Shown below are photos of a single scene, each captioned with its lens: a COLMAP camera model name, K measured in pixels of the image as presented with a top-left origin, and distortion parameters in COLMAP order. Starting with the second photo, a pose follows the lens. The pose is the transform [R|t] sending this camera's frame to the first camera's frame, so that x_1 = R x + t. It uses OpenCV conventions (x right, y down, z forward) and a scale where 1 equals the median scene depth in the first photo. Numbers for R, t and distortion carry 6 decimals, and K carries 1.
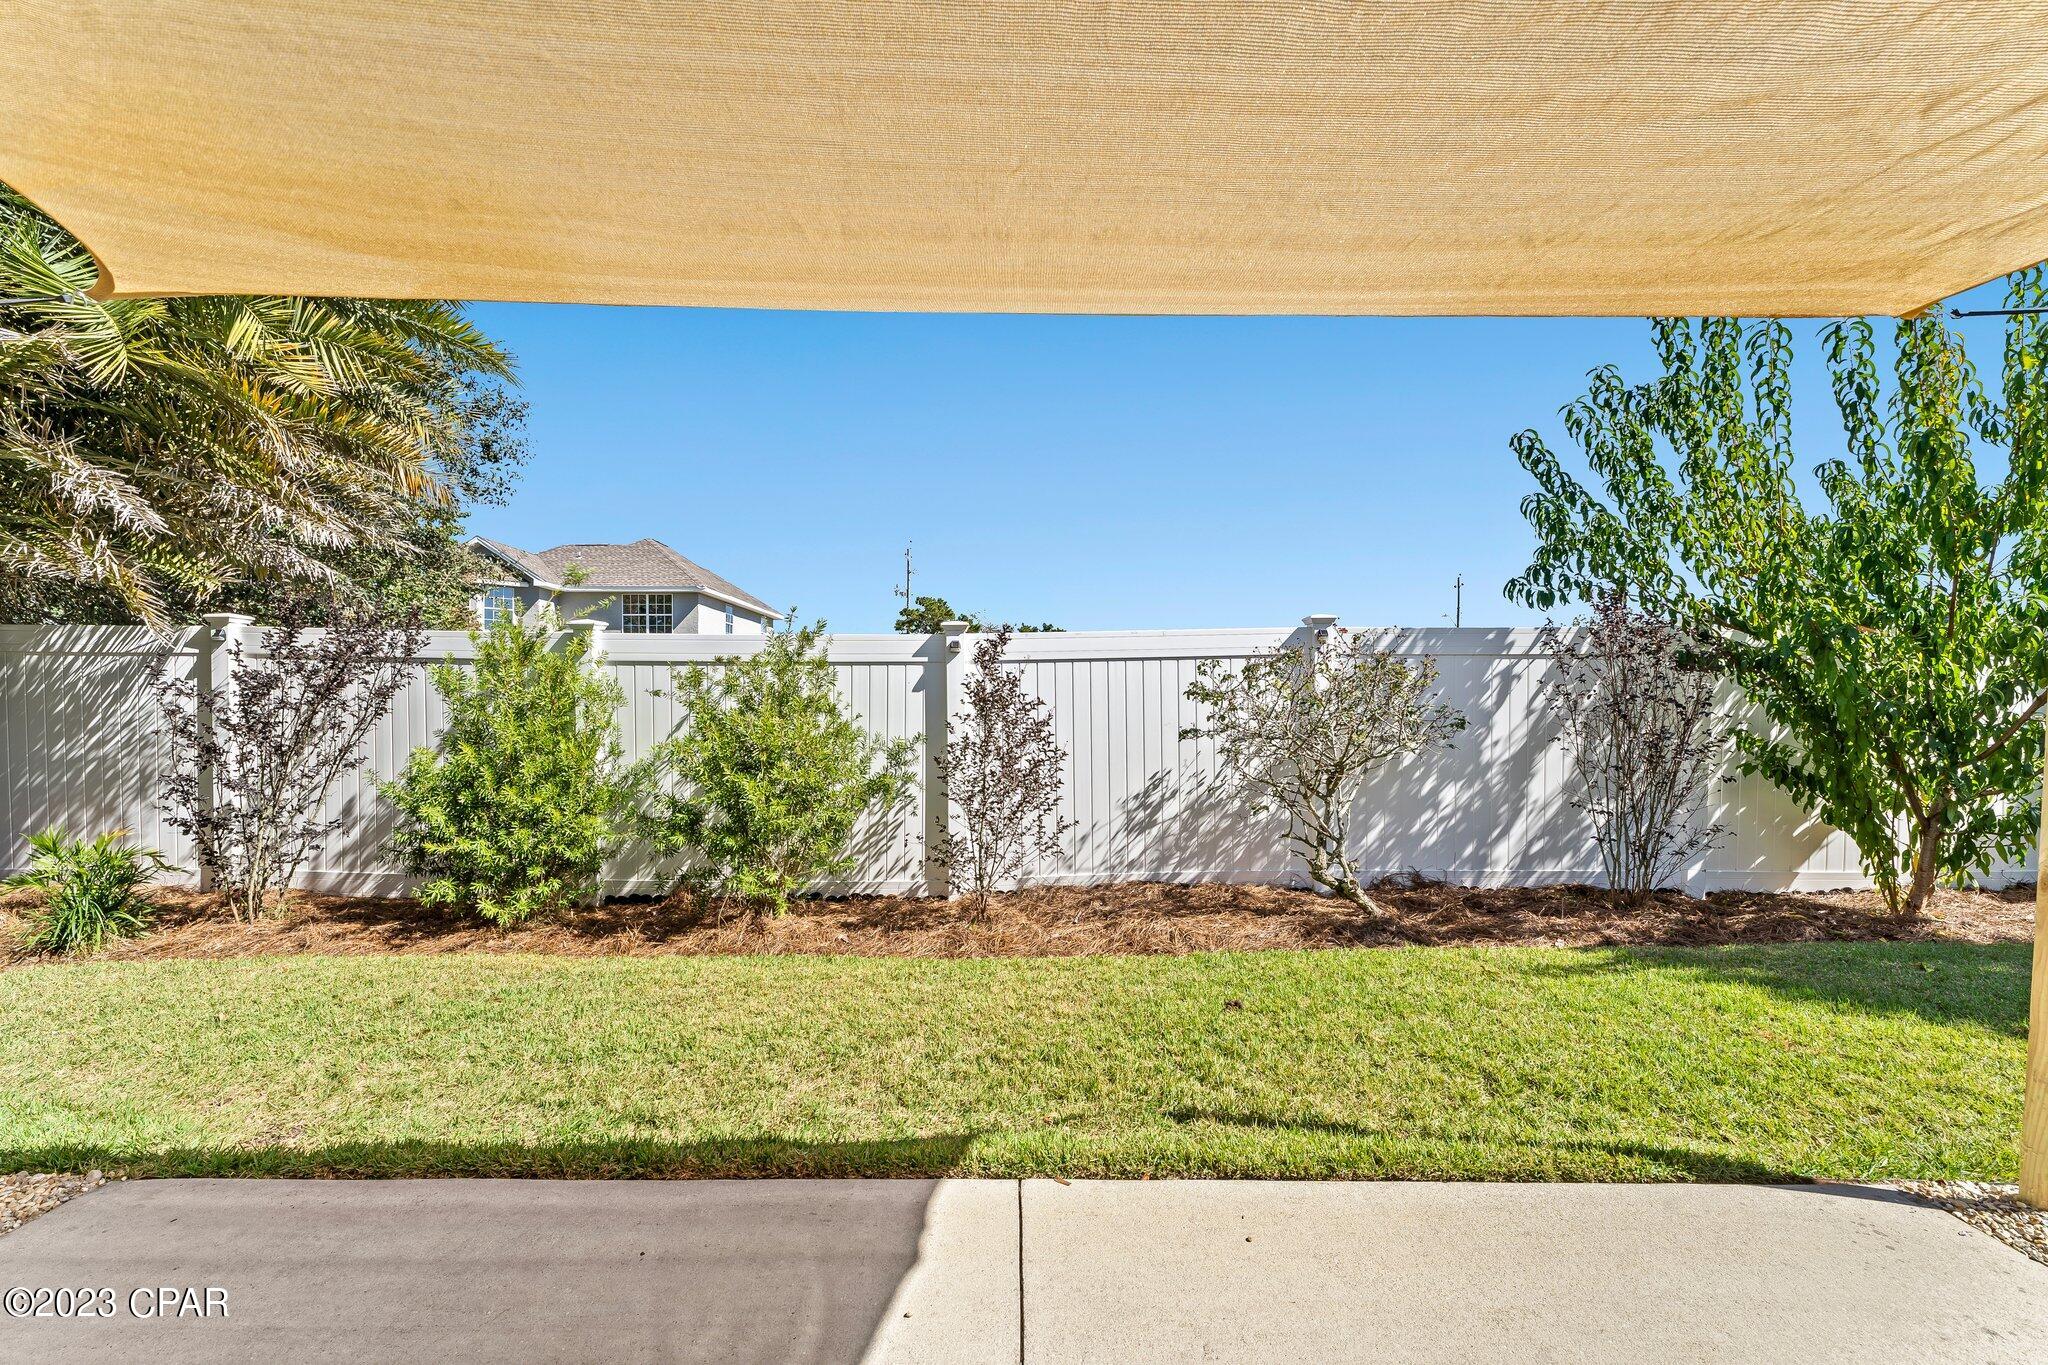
lens RADIAL K [[819.6, 0, 1033.9], [0, 819.6, 692.7], [0, 0, 1]] dist [-0.004659, 0.000753]
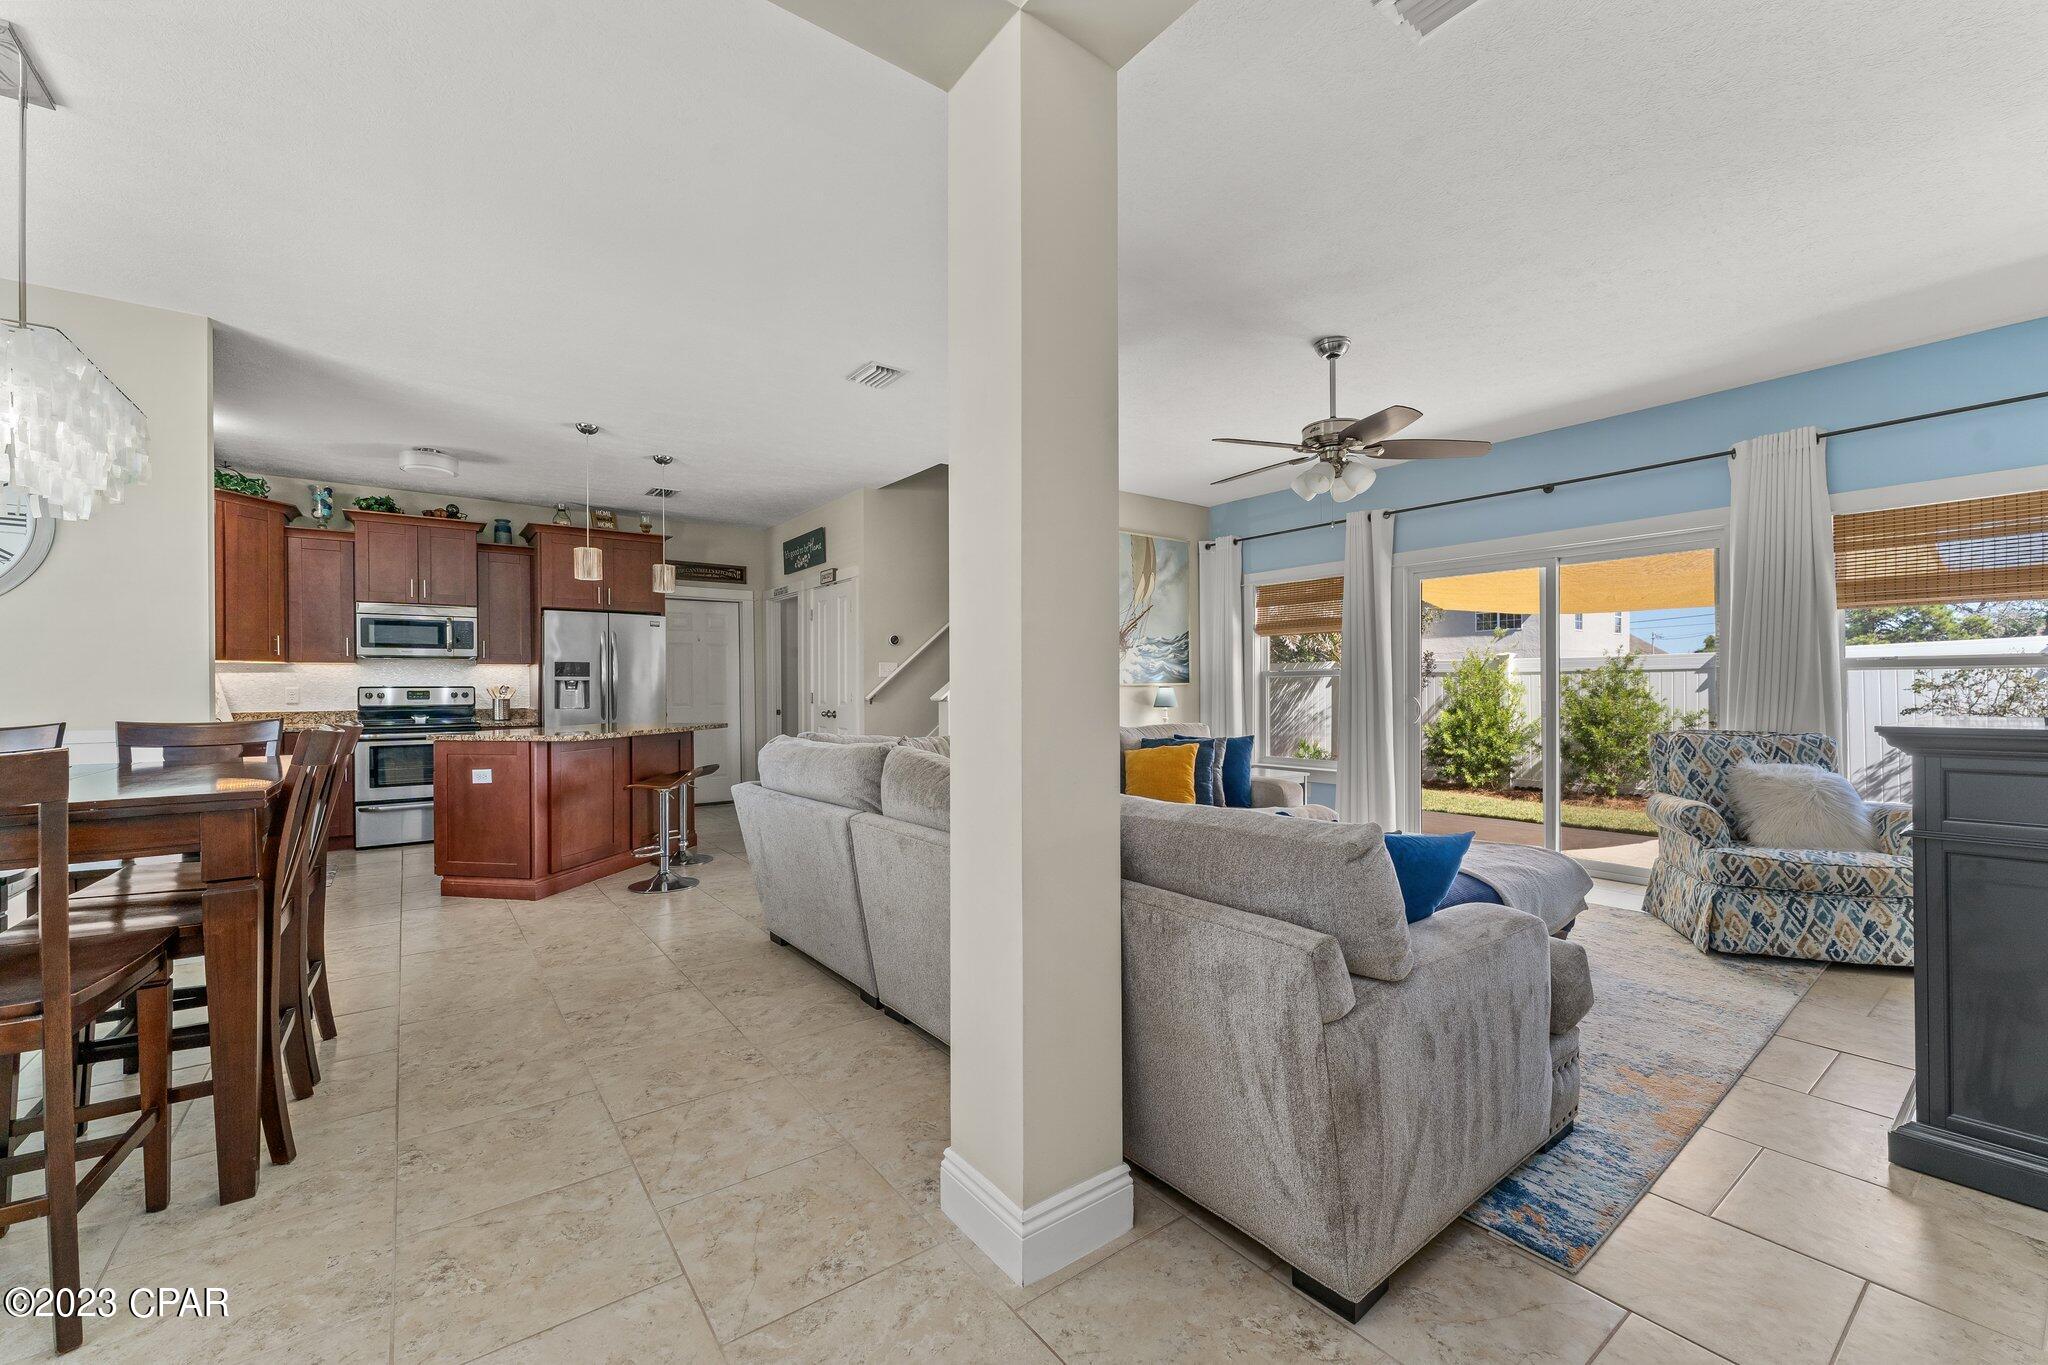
lens RADIAL K [[819.6, 0, 1022.4], [0, 819.6, 692.8], [0, 0, 1]] dist [-0.004659, 0.000753]
pose [[0.585975, -0.001127, -0.810329, 0.469936], [-0.002076, 0.999994, -0.002892, 0.022637], [0.810327, 0.003377, 0.585969, -1.359326]]
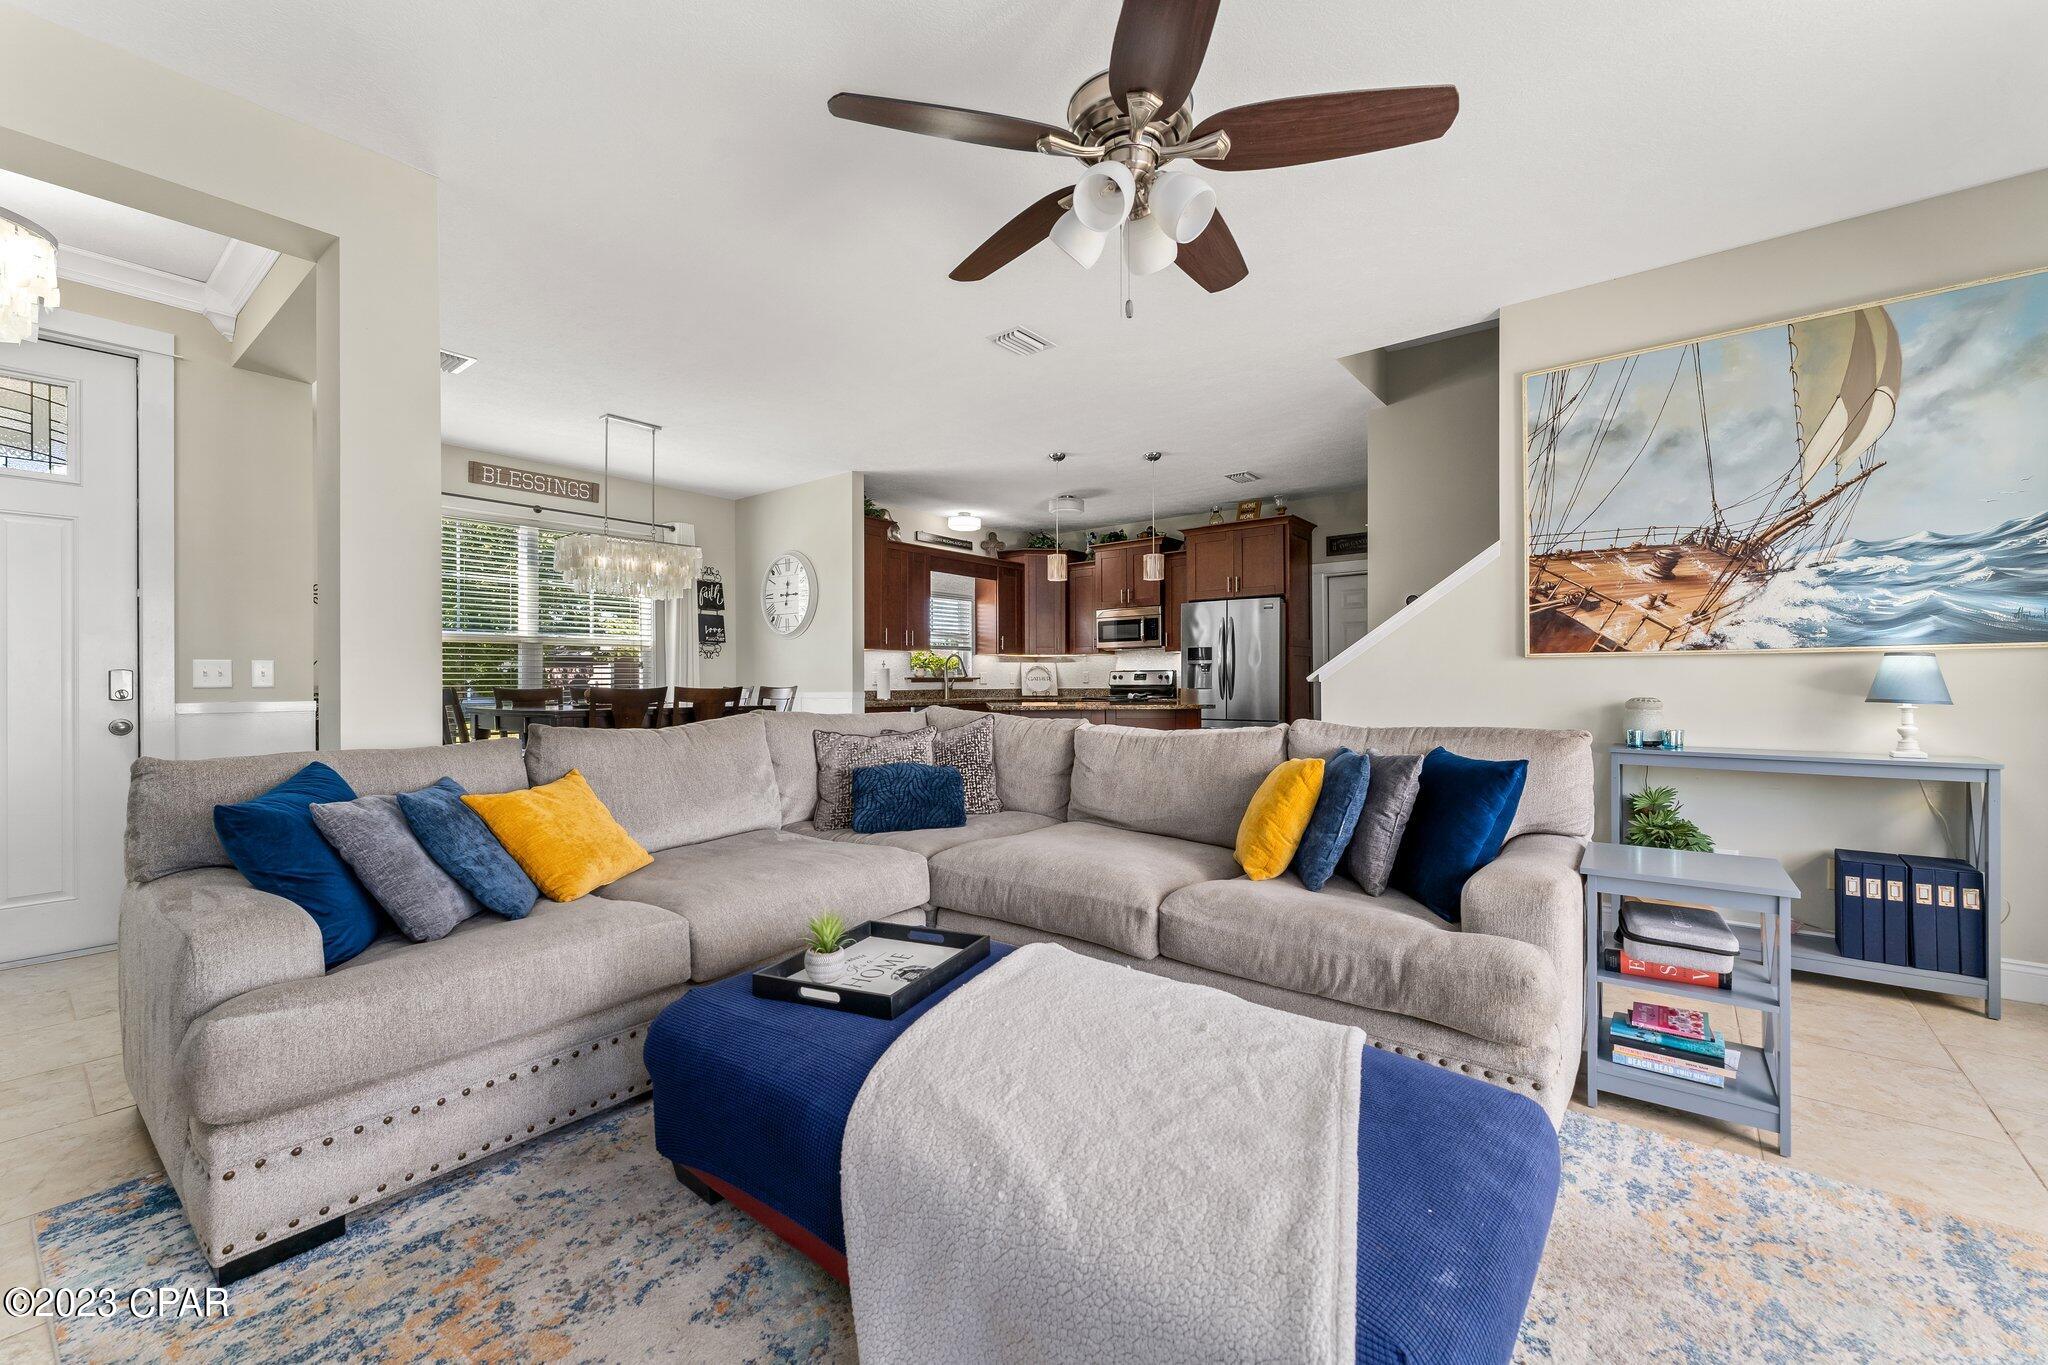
lens RADIAL K [[819.6, 0, 1013.5], [0, 819.6, 683.0], [0, 0, 1]] dist [-0.004659, 0.000753]
pose [[-0.633783, 0.000893, -0.773511, 0.328096], [-0.005271, 0.999971, 0.005473, 0.028677], [0.773493, 0.007545, -0.633760, -0.473893]]
